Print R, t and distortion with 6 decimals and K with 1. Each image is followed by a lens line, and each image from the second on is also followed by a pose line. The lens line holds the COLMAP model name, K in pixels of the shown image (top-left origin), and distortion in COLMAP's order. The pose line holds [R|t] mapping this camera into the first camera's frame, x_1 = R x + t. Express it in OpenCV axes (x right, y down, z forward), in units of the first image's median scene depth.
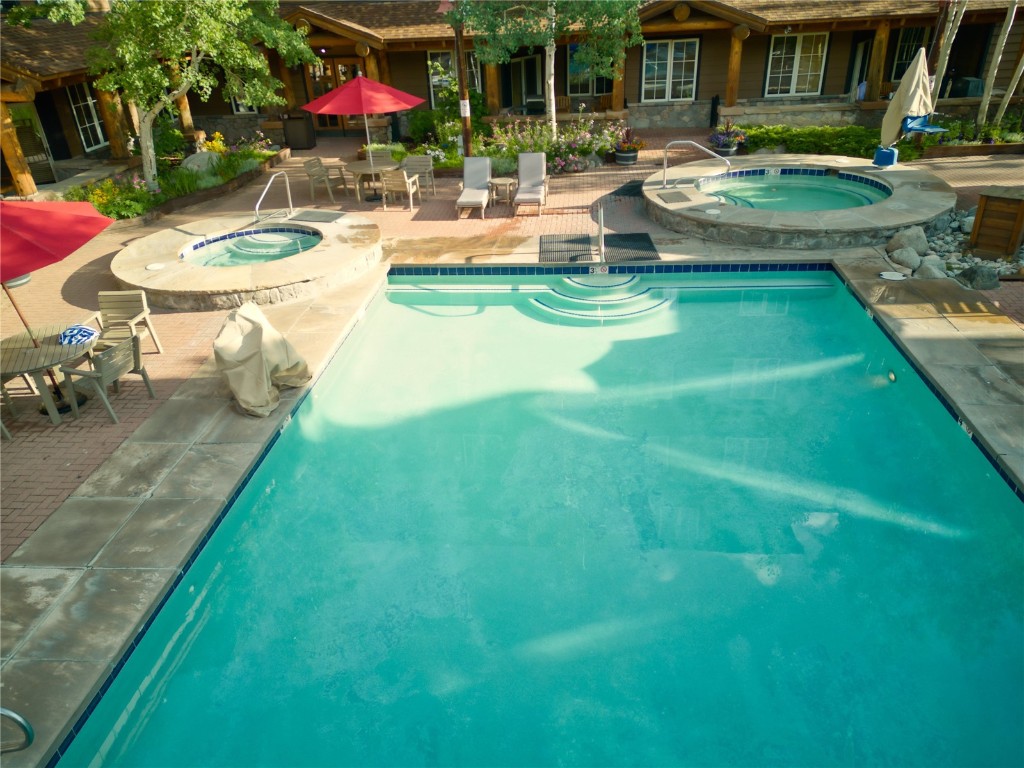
lens RADIAL K [[730.3, 0, 512.0], [0, 730.3, 384.0], [0, 0, 1]] dist [0.045243, -0.002254]
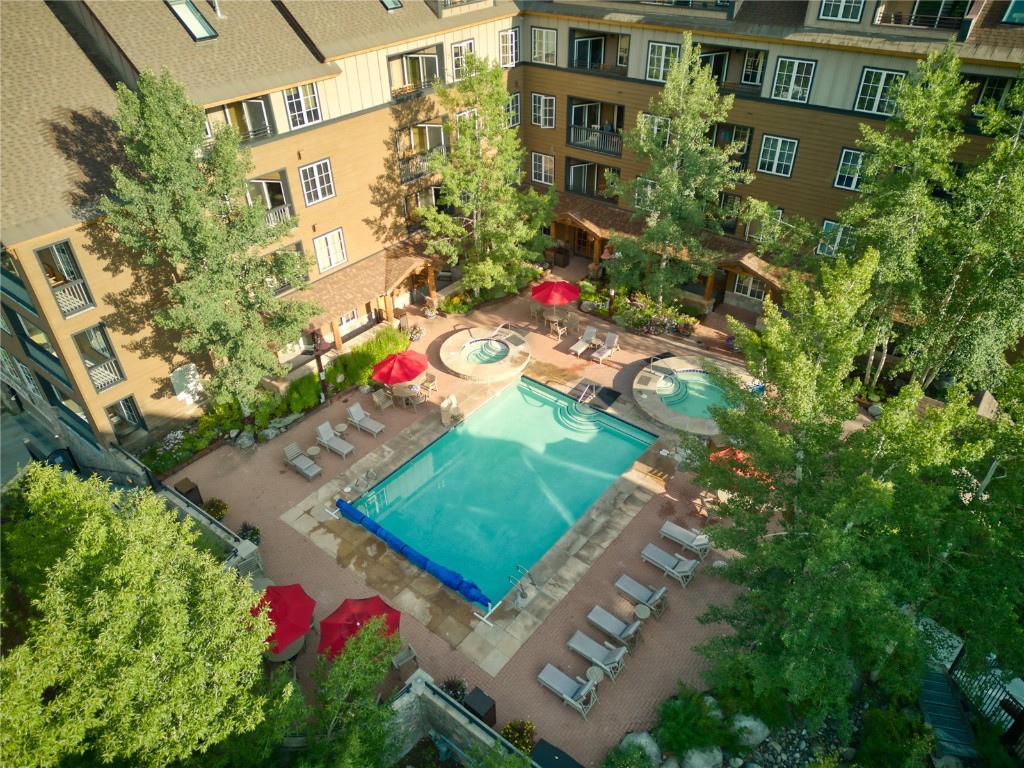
lens RADIAL K [[730.3, 0, 512.0], [0, 730.3, 384.0], [0, 0, 1]] dist [0.045243, -0.002254]
pose [[0.827146, 0.349393, -0.440175, 1.322362], [-0.277117, 0.934978, 0.221408, -0.943335], [0.488912, -0.061157, 0.870186, -1.815893]]
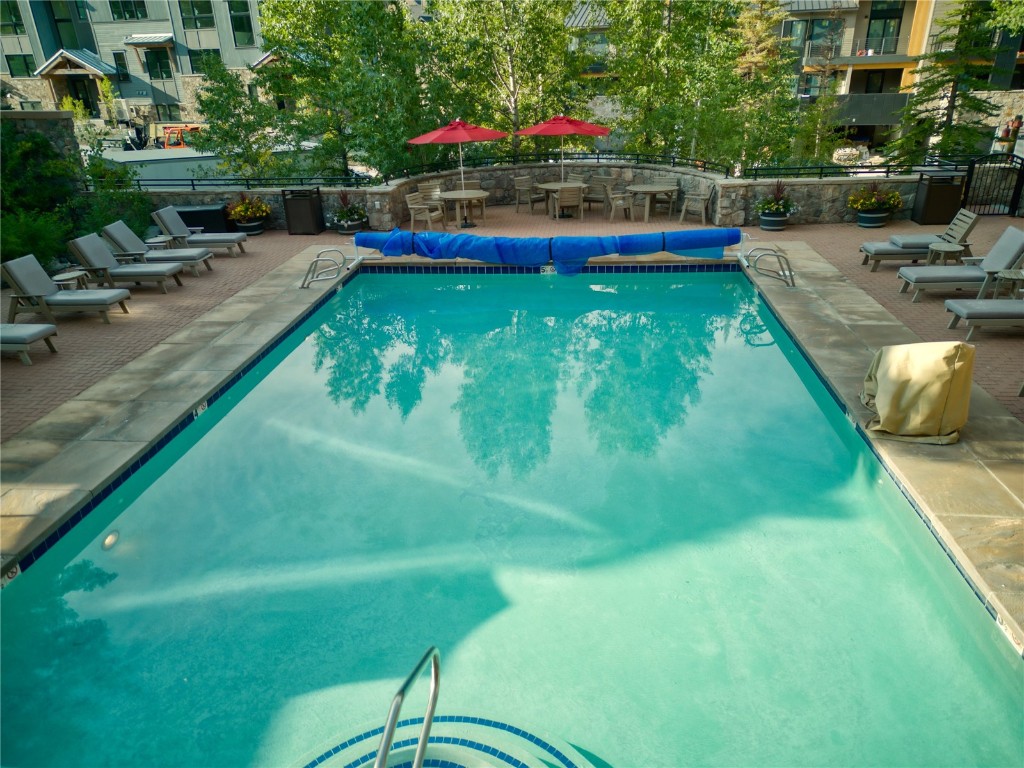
lens RADIAL K [[730.3, 0, 512.0], [0, 730.3, 384.0], [0, 0, 1]] dist [0.045243, -0.002254]
pose [[-0.997549, 0.056357, 0.041462, 0.074159], [0.067159, 0.605139, 0.793282, -0.675413], [0.019617, 0.794123, -0.607441, 1.368515]]
